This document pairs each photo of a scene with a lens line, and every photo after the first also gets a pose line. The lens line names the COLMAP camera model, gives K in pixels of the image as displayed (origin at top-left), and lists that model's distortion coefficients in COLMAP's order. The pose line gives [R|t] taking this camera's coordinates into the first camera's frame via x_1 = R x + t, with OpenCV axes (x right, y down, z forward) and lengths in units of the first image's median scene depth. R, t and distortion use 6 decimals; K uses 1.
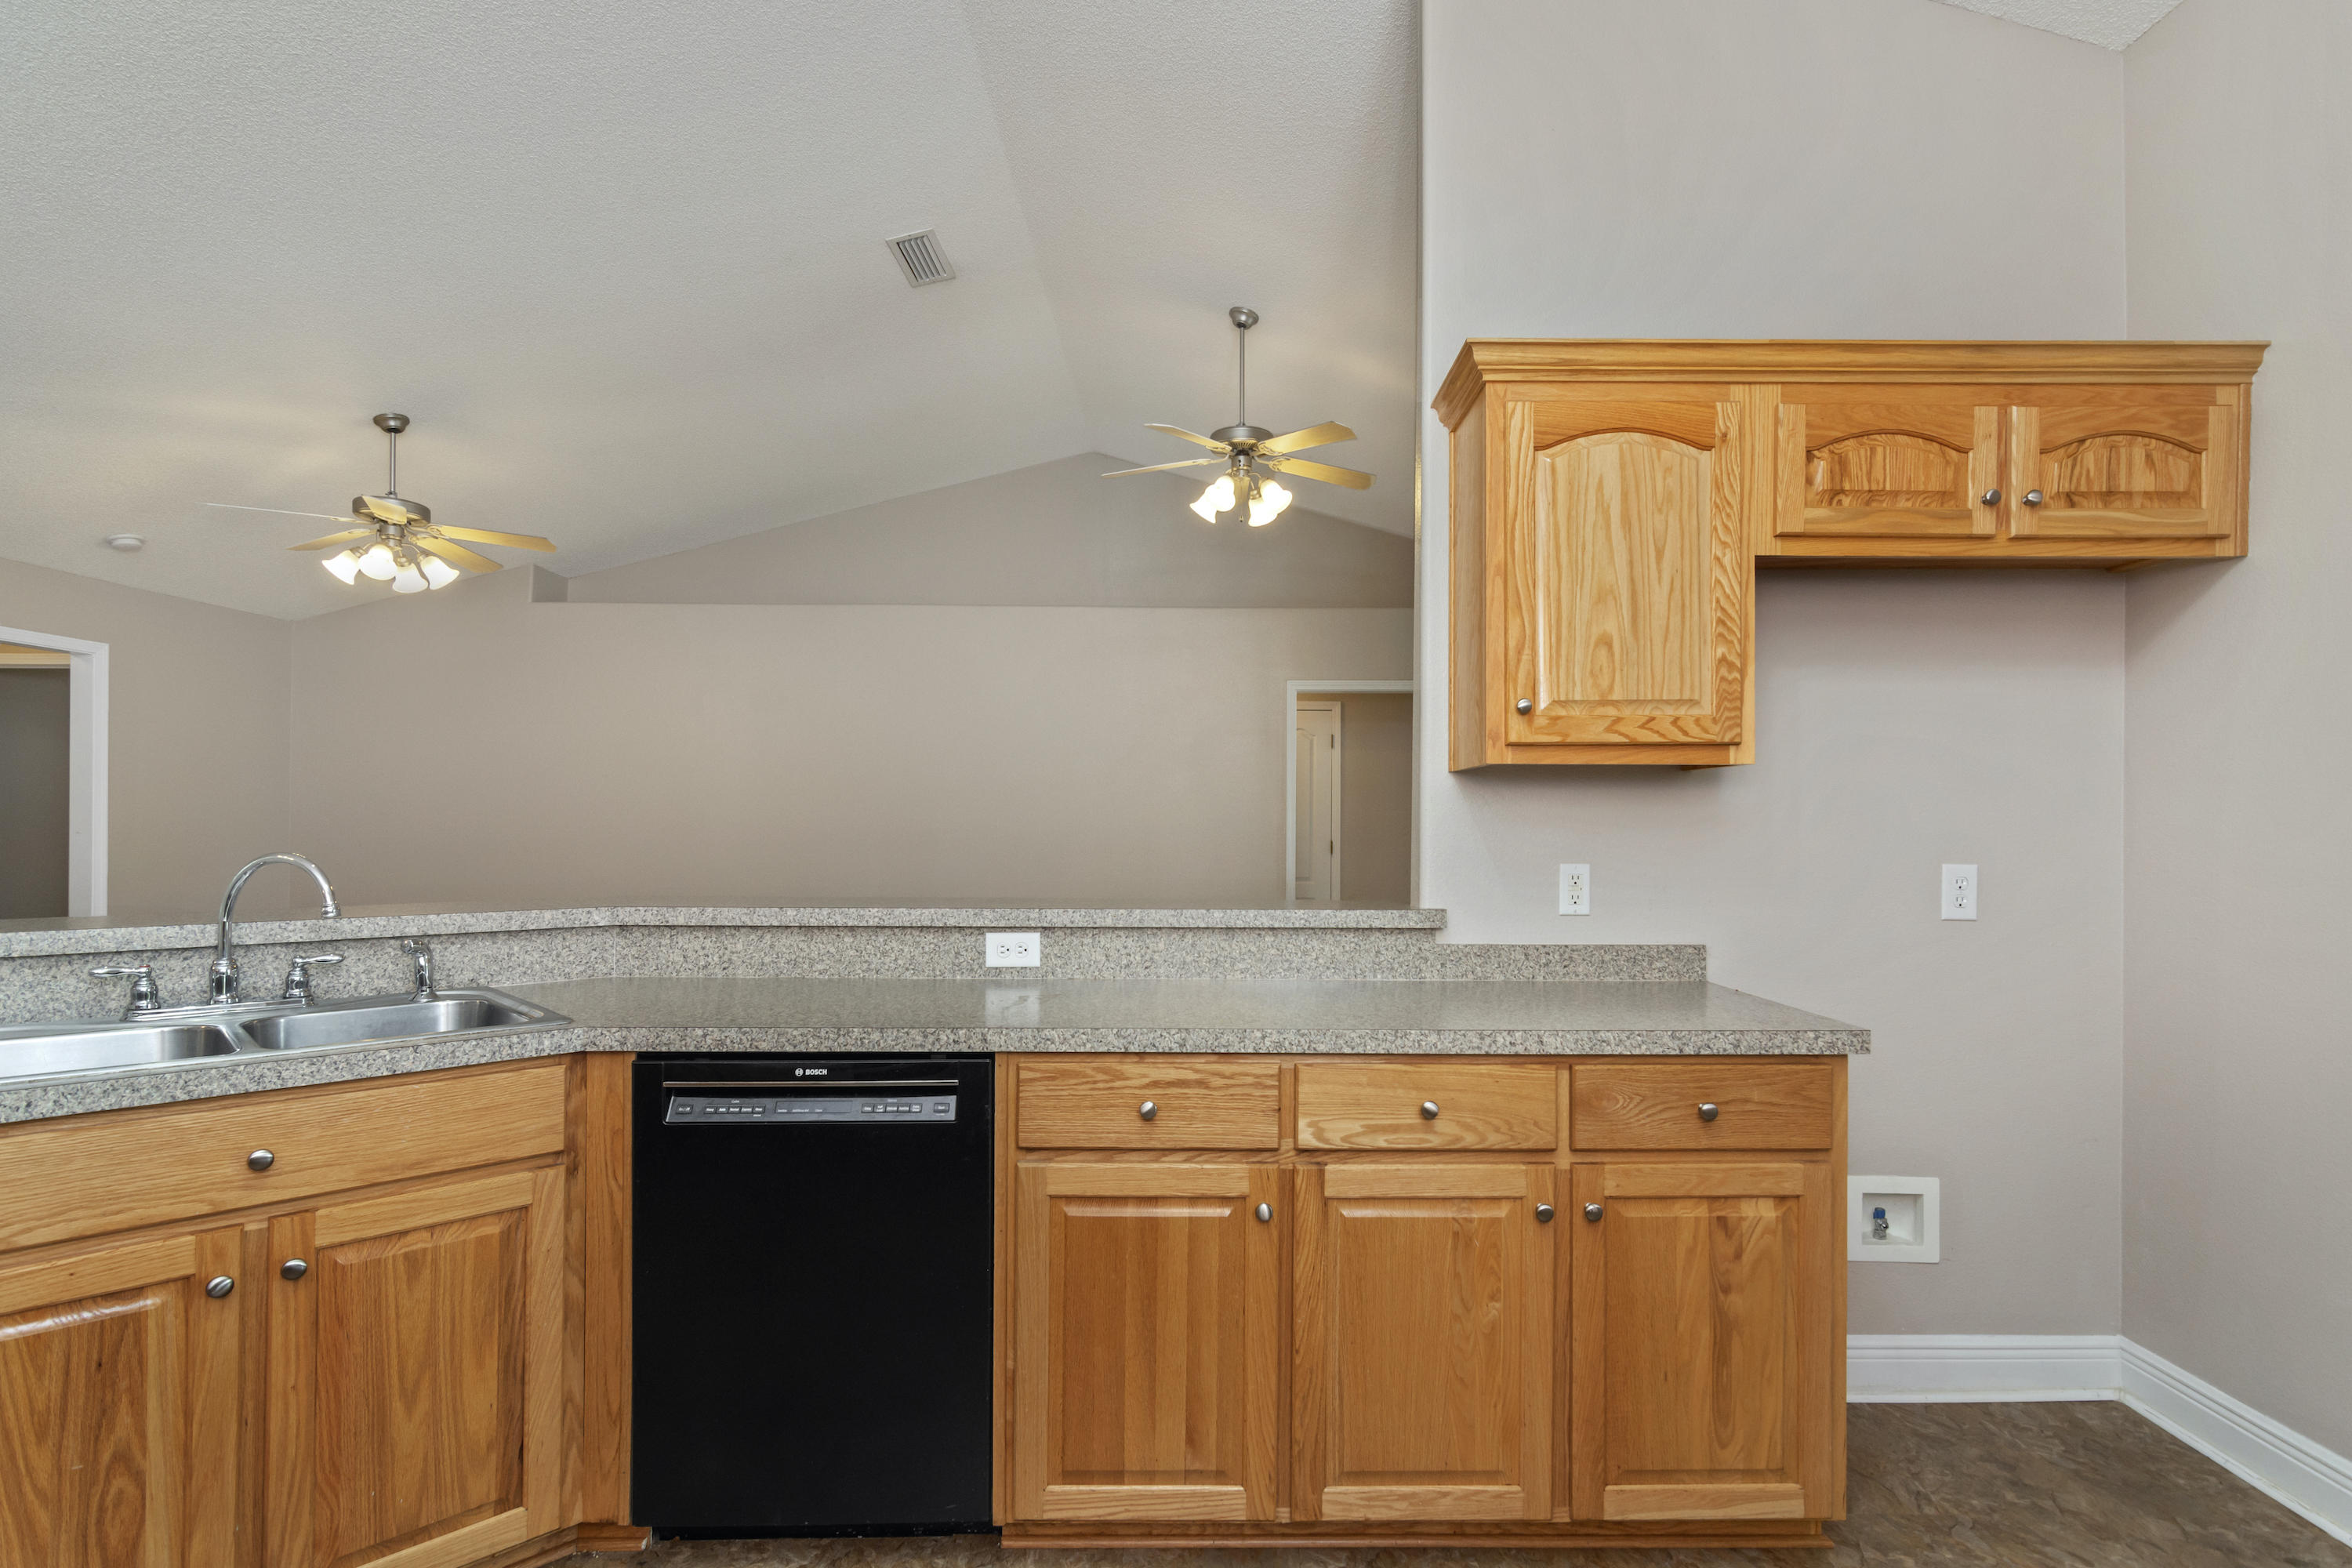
lens RADIAL K [[1133.9, 0, 1223.6], [0, 1133.9, 843.2], [0, 0, 1]] dist [-0.006762, 0.002708]
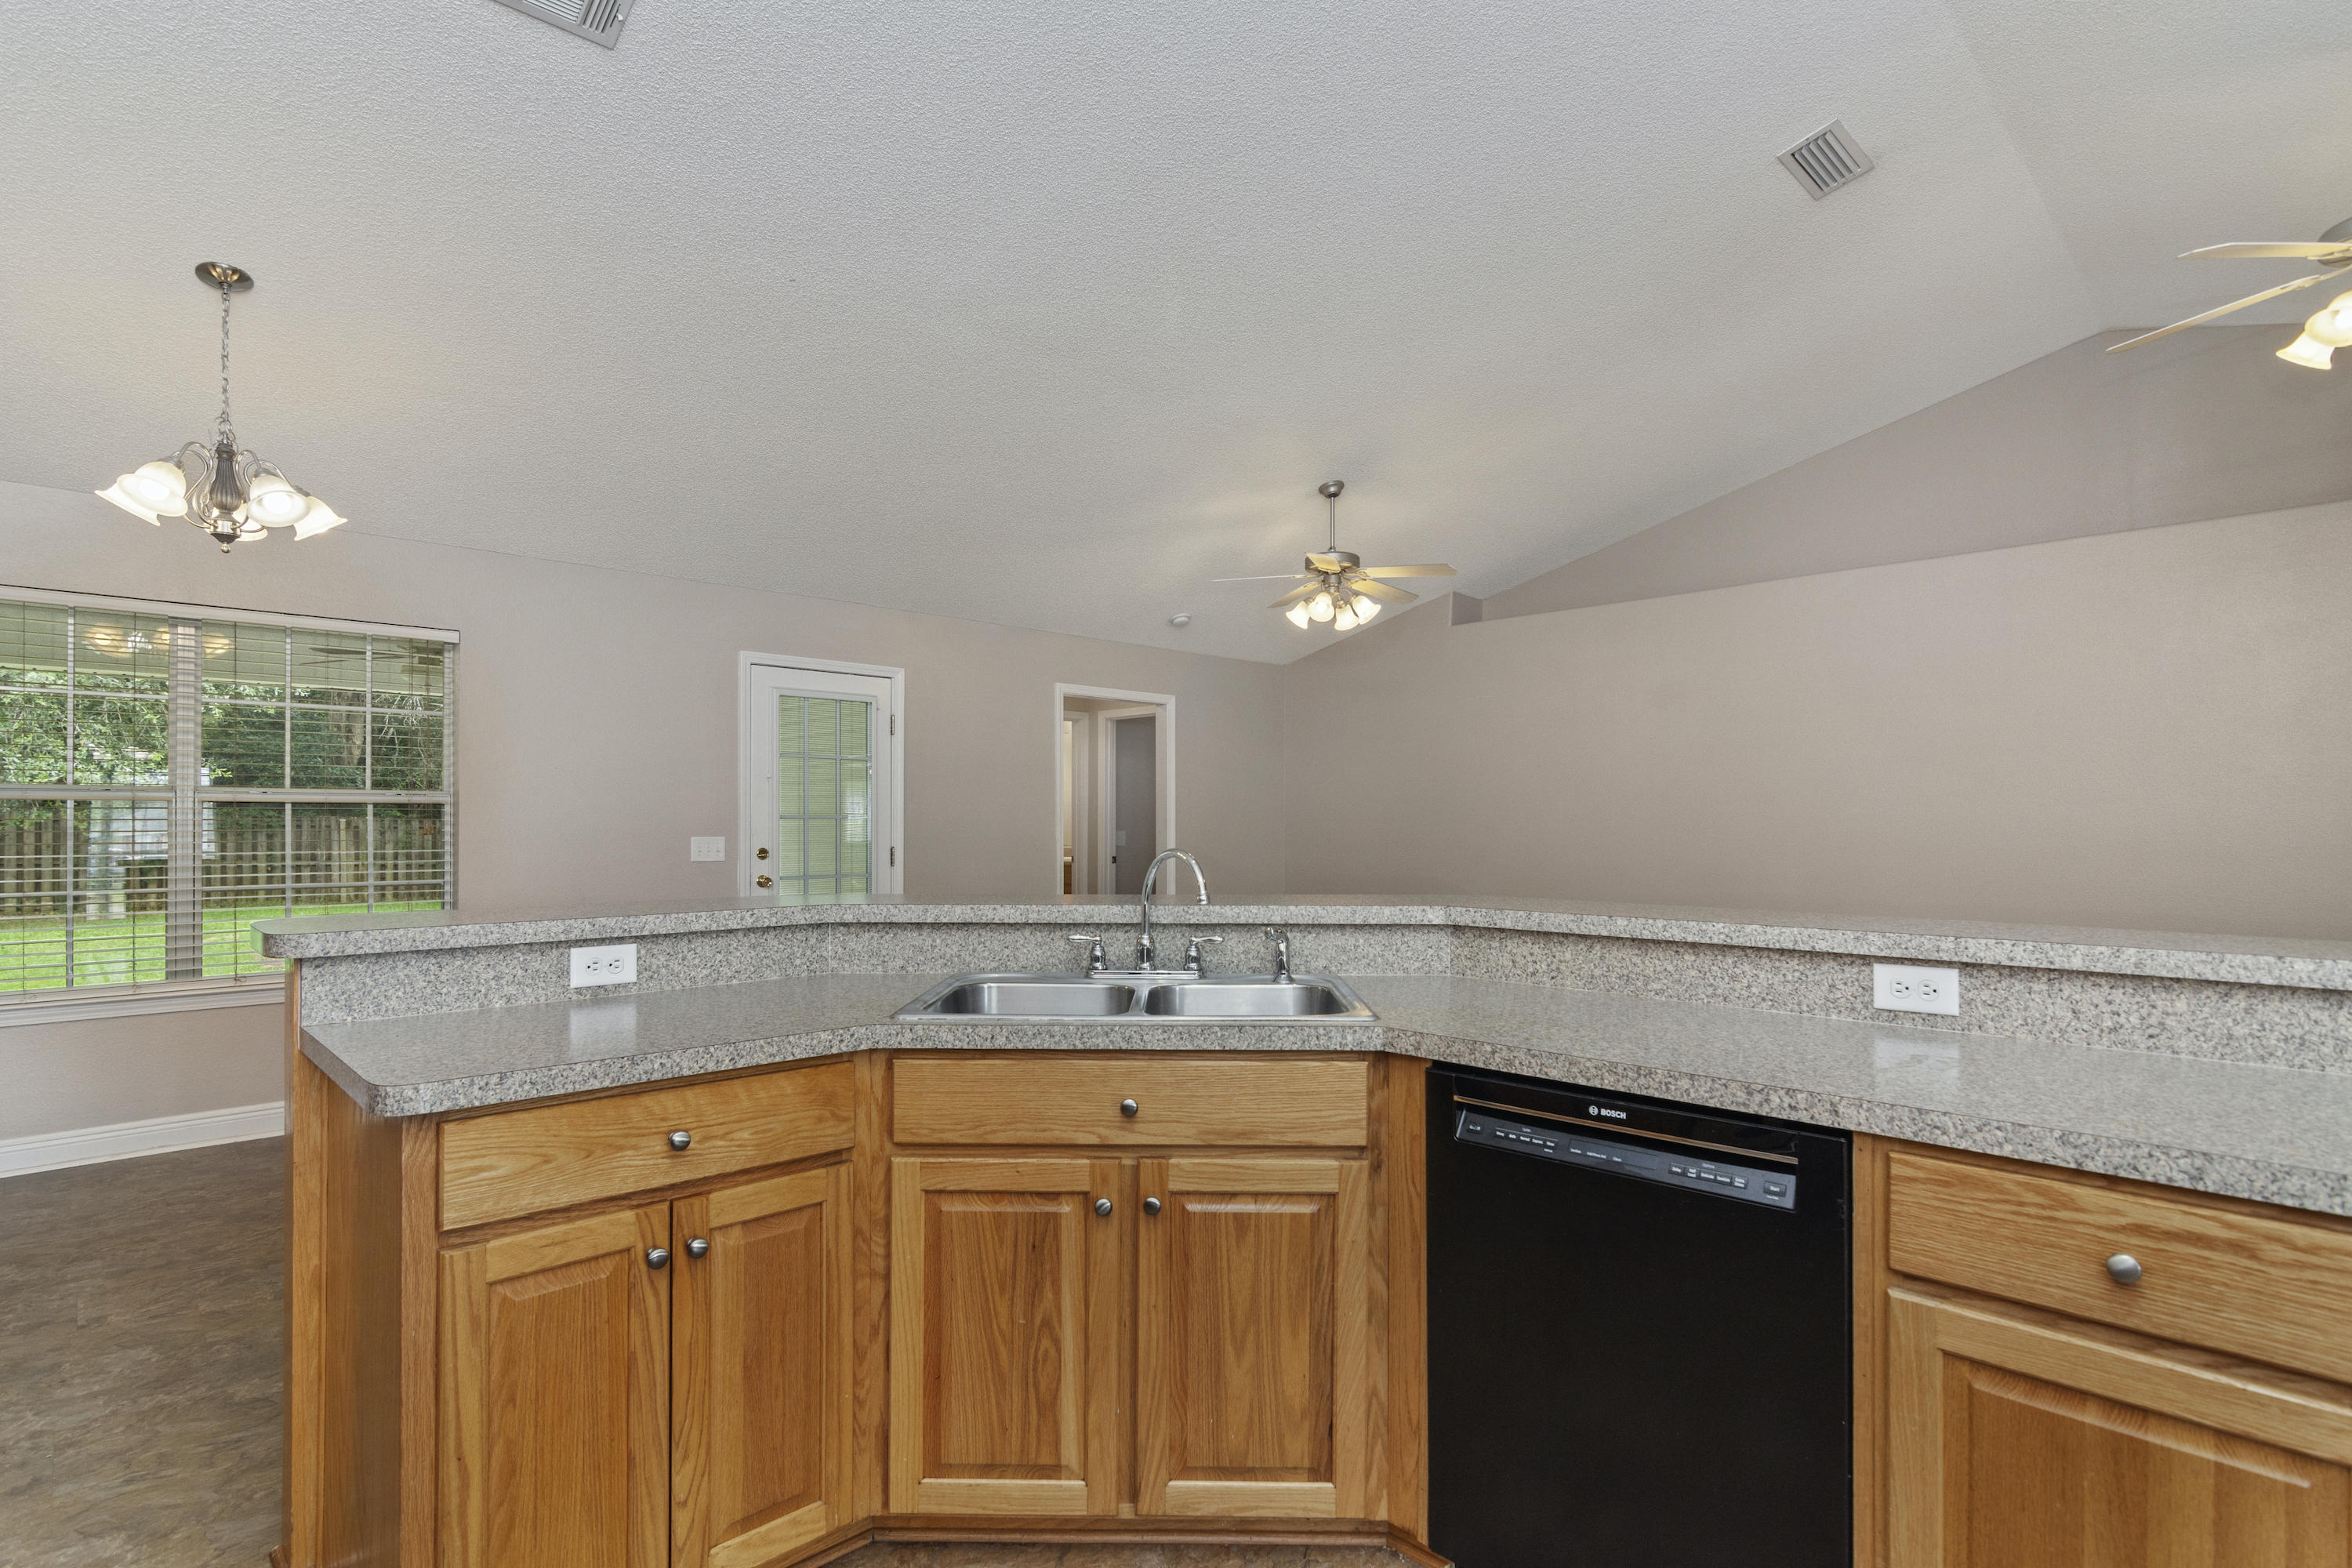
lens RADIAL K [[1133.9, 0, 1149.9], [0, 1133.9, 823.0], [0, 0, 1]] dist [-0.006762, 0.002708]
pose [[0.676254, -0.005546, -0.736648, 0.028857], [-0.009278, 0.999828, -0.016044, 0.000825], [0.736611, 0.017684, 0.676086, 0.147502]]
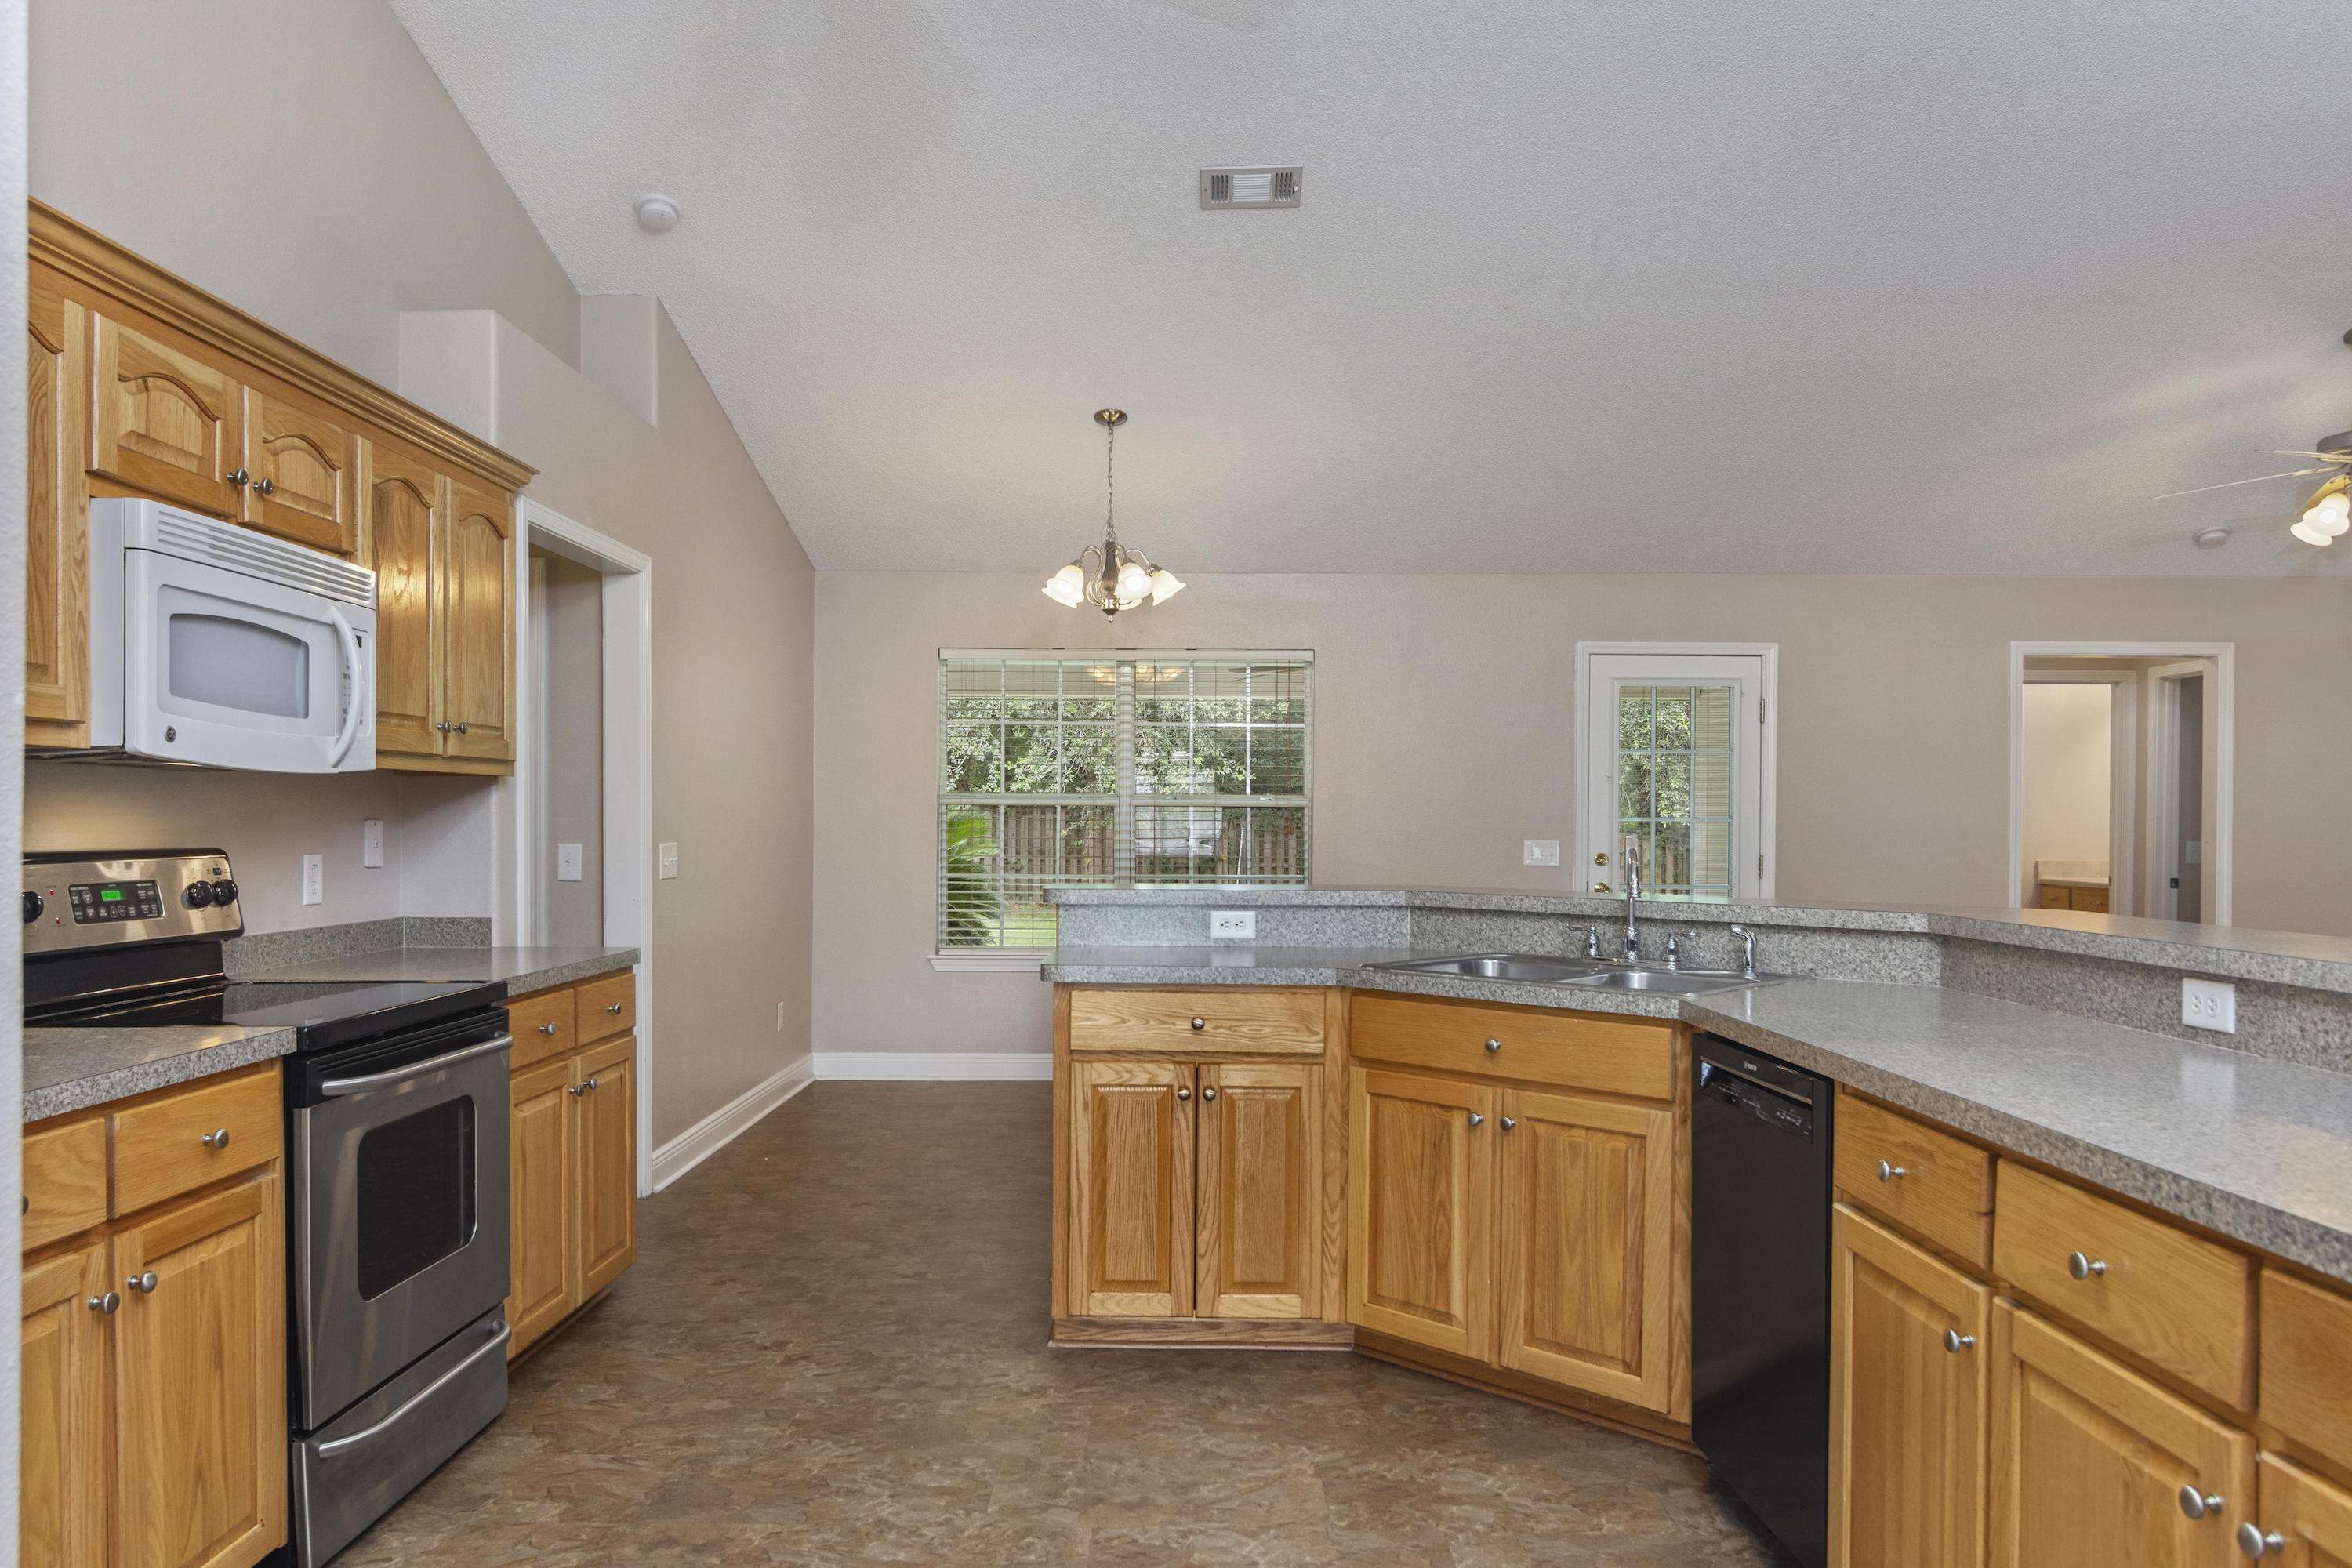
lens RADIAL K [[1595.0, 0, 1185.9], [0, 1595.0, 842.8], [0, 0, 1]] dist [0.013393, 0.001126]
pose [[-0.016505, 0.006094, -0.999845, 0.990205], [-0.023676, 0.999699, 0.006484, 0.001730], [0.999583, 0.023779, -0.016355, 0.455198]]
